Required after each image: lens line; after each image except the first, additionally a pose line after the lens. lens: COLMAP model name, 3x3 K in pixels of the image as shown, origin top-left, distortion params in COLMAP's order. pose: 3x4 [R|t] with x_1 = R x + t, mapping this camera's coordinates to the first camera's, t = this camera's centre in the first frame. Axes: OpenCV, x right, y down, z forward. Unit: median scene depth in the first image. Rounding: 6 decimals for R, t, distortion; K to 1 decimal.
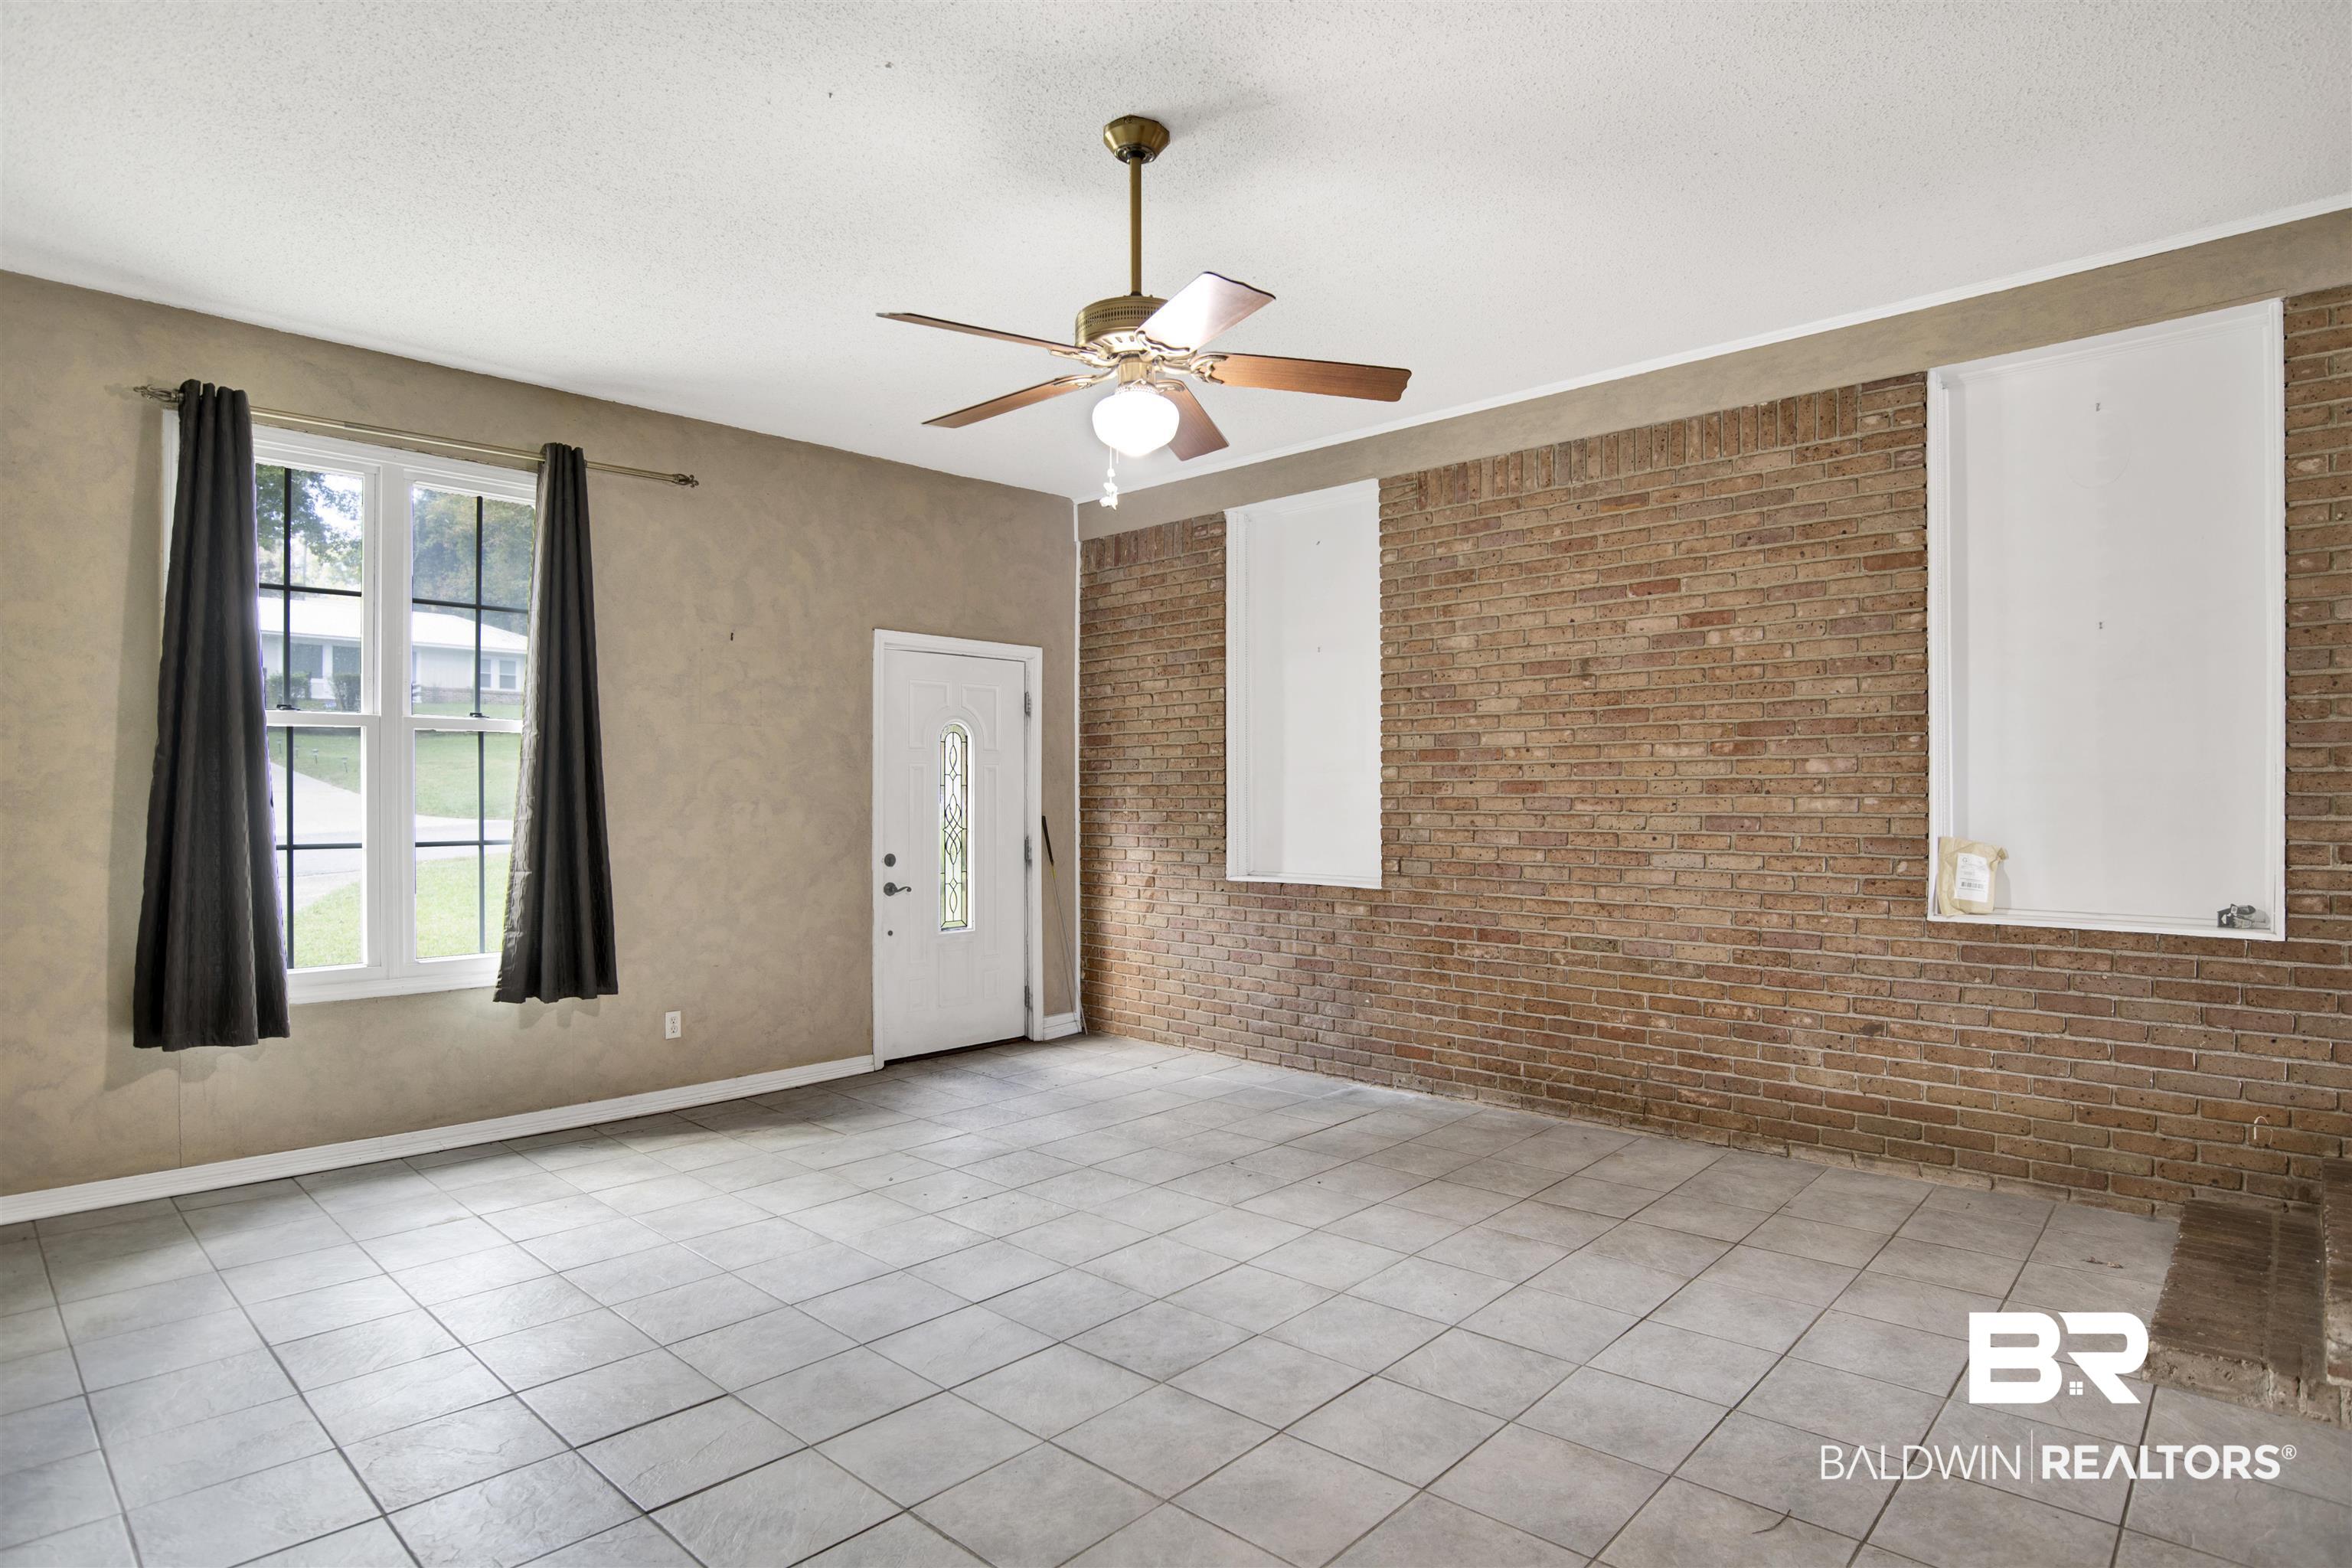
lens RADIAL K [[1236.3, 0, 1176.0], [0, 1236.3, 784.0], [0, 0, 1]] dist [-0.073937, 0.028674]
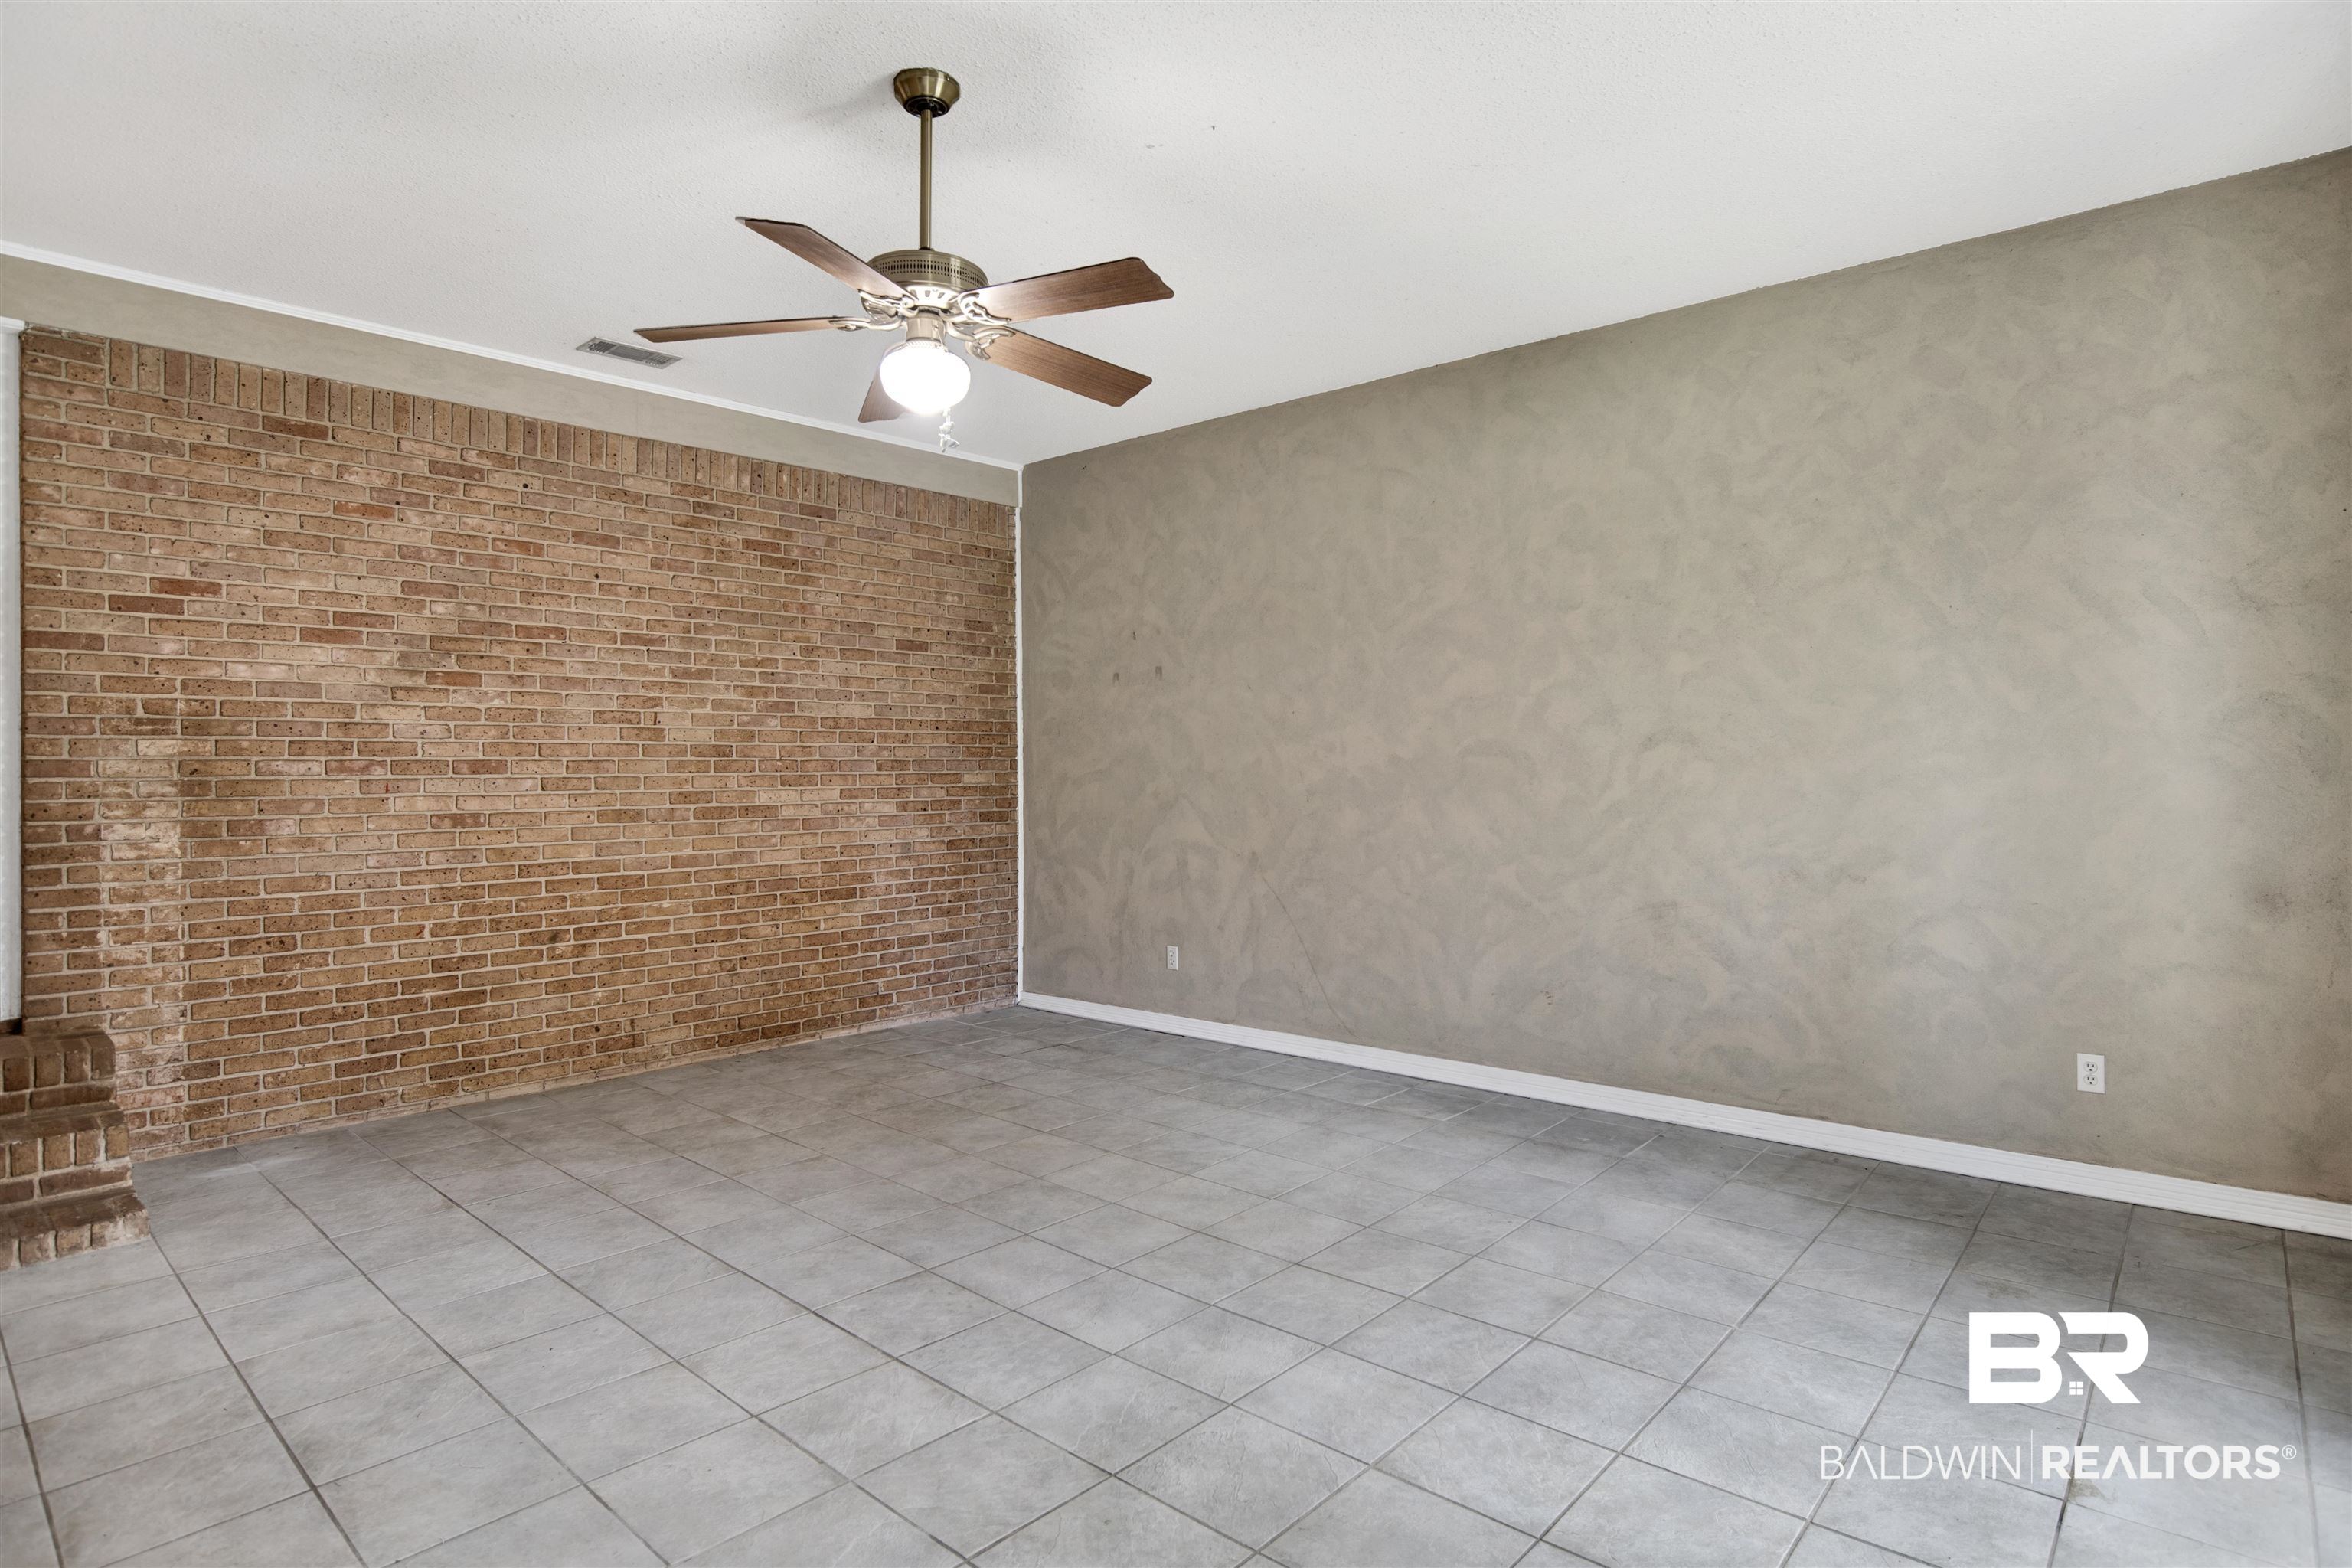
lens RADIAL K [[1279.7, 0, 1169.0], [0, 1279.7, 761.6], [0, 0, 1]] dist [-0.027605, 0.001605]
pose [[-0.999836, 0.011614, -0.013918, -0.130956], [0.011799, 0.999842, -0.013283, 0.016637], [0.013761, -0.013445, -0.999815, 1.265325]]
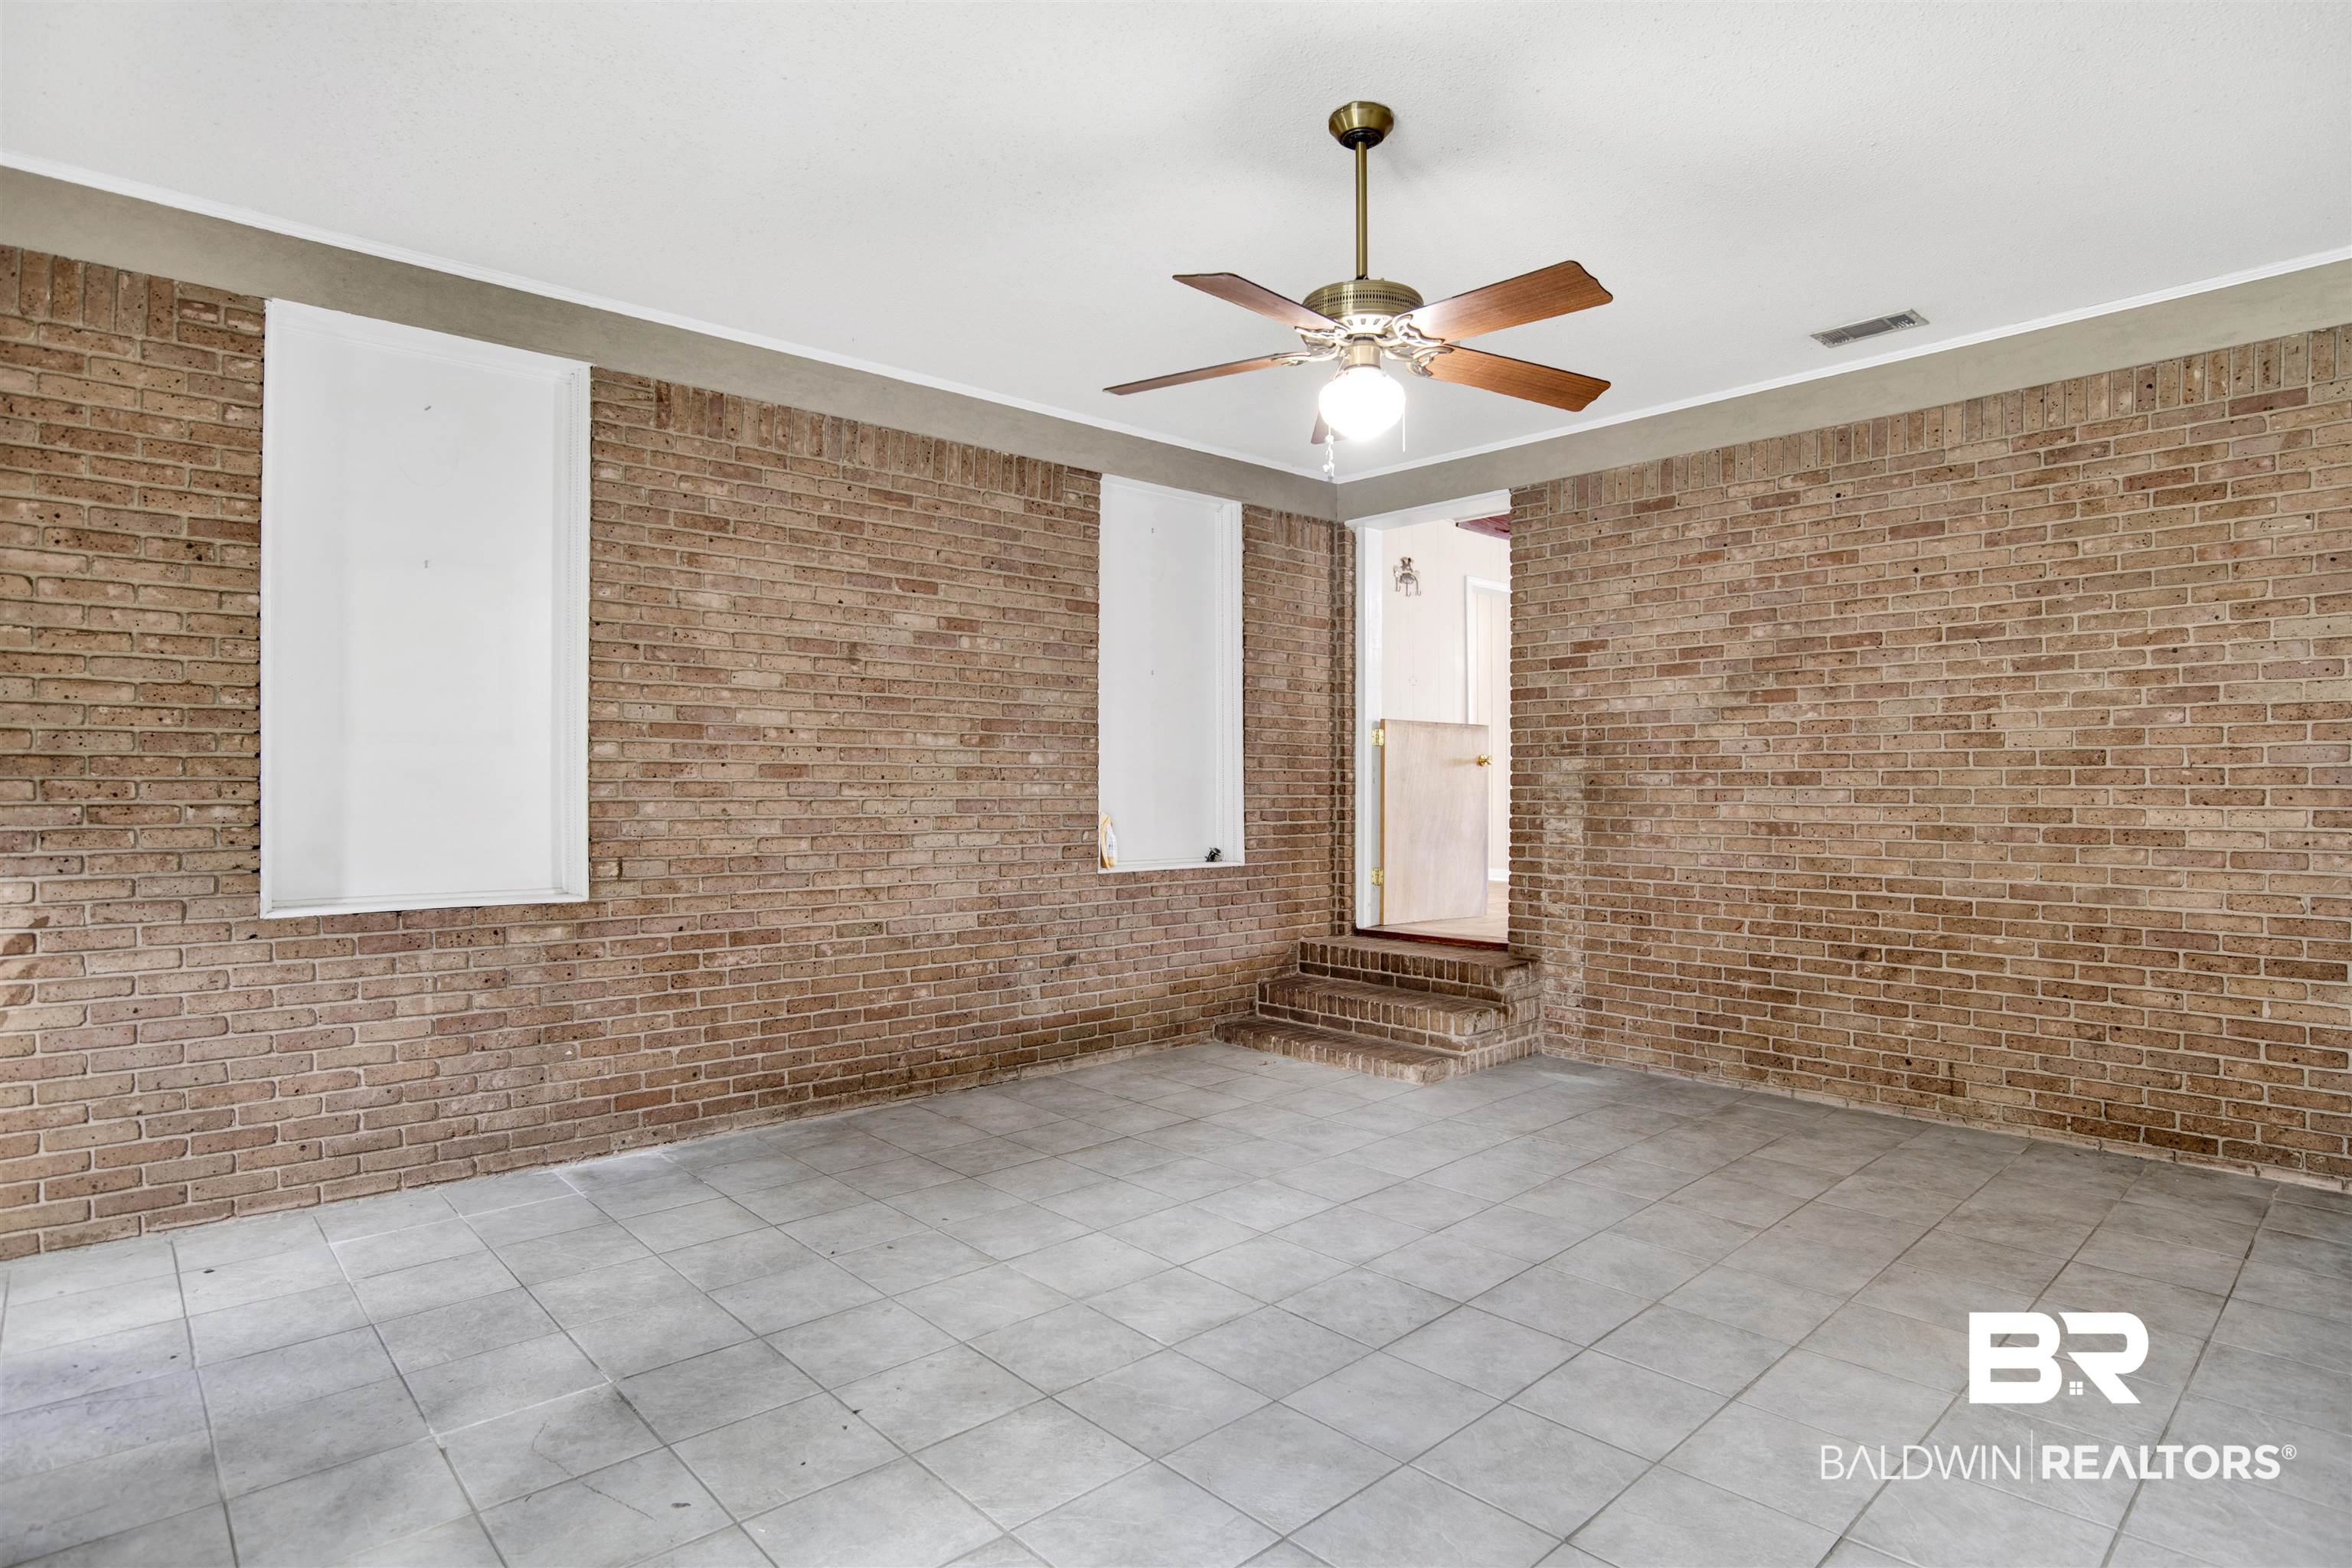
lens RADIAL K [[1236.3, 0, 1176.0], [0, 1236.3, 784.0], [0, 0, 1]] dist [-0.073937, 0.028674]
pose [[0.081921, 0.007638, 0.996610, -0.648211], [-0.008401, 0.999940, -0.006973, 0.017129], [-0.996603, -0.007802, 0.081980, 0.671404]]
